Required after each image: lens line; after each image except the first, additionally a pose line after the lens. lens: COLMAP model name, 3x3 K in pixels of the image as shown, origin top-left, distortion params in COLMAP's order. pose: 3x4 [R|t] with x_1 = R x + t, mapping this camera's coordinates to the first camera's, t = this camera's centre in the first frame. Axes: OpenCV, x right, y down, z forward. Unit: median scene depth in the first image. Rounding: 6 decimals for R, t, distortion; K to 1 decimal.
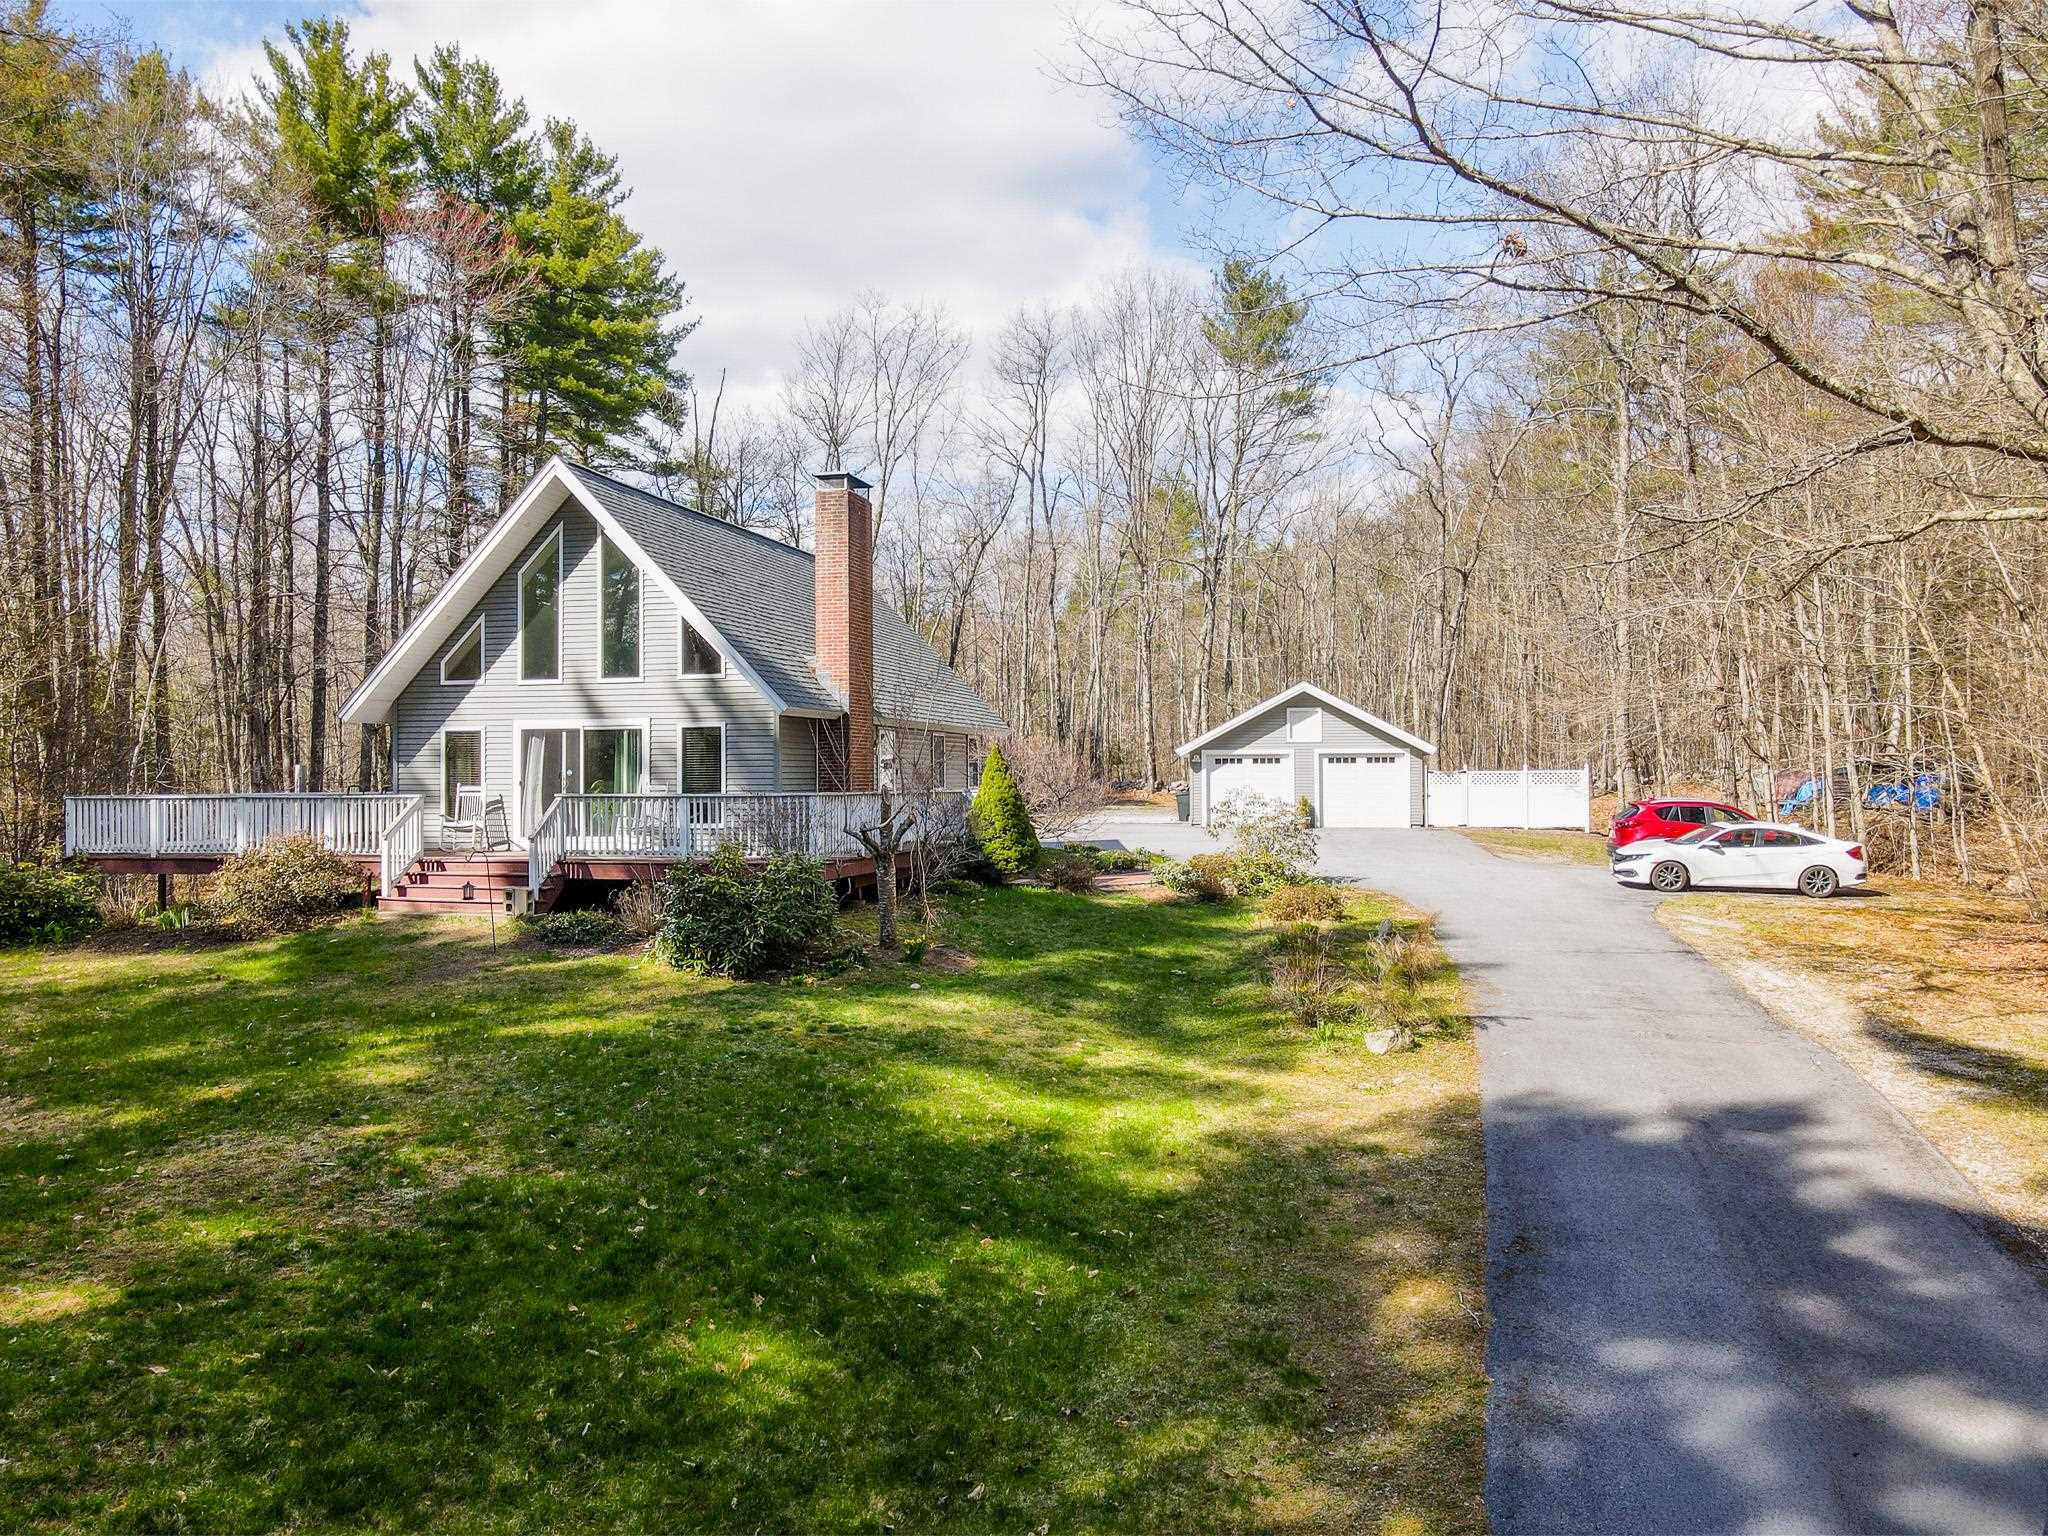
lens RADIAL K [[1494.6, 0, 1006.6], [0, 1494.6, 771.0], [0, 0, 1]] dist [0.008503, 0.008471]
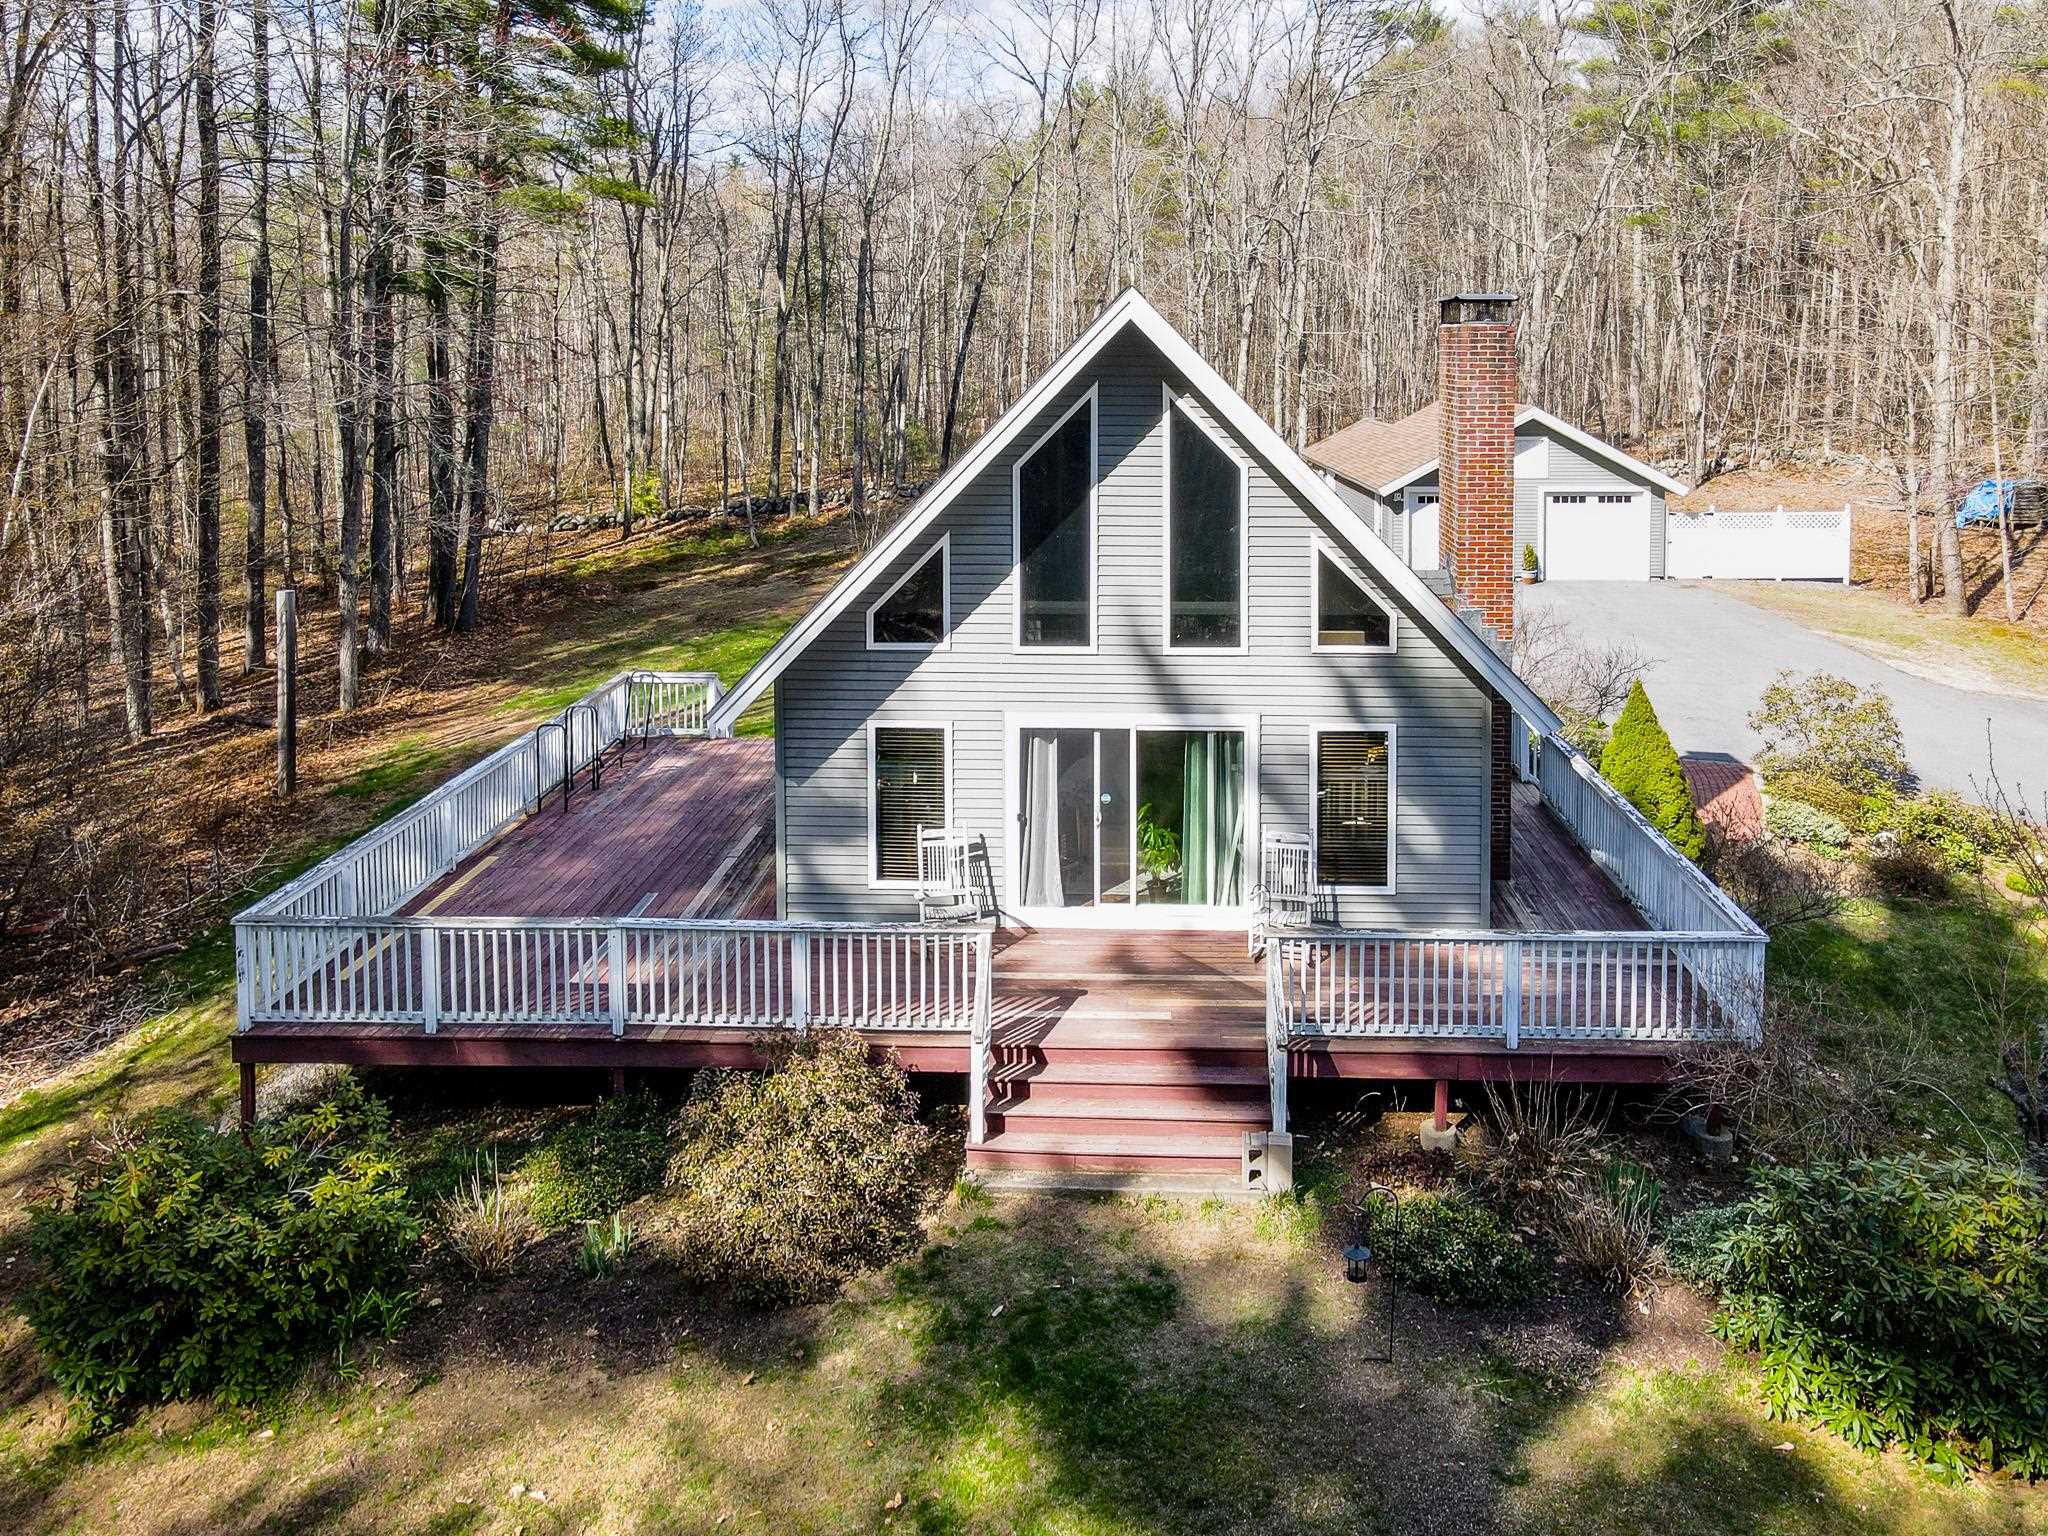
lens RADIAL K [[1581.9, 0, 1089.0], [0, 1581.9, 441.7], [0, 0, 1]] dist [0.014836, 0.007895]
pose [[0.973952, -0.010214, 0.226523, -0.462844], [-0.005830, 0.997527, 0.070045, -0.195714], [-0.226679, -0.069541, 0.971484, 0.410167]]
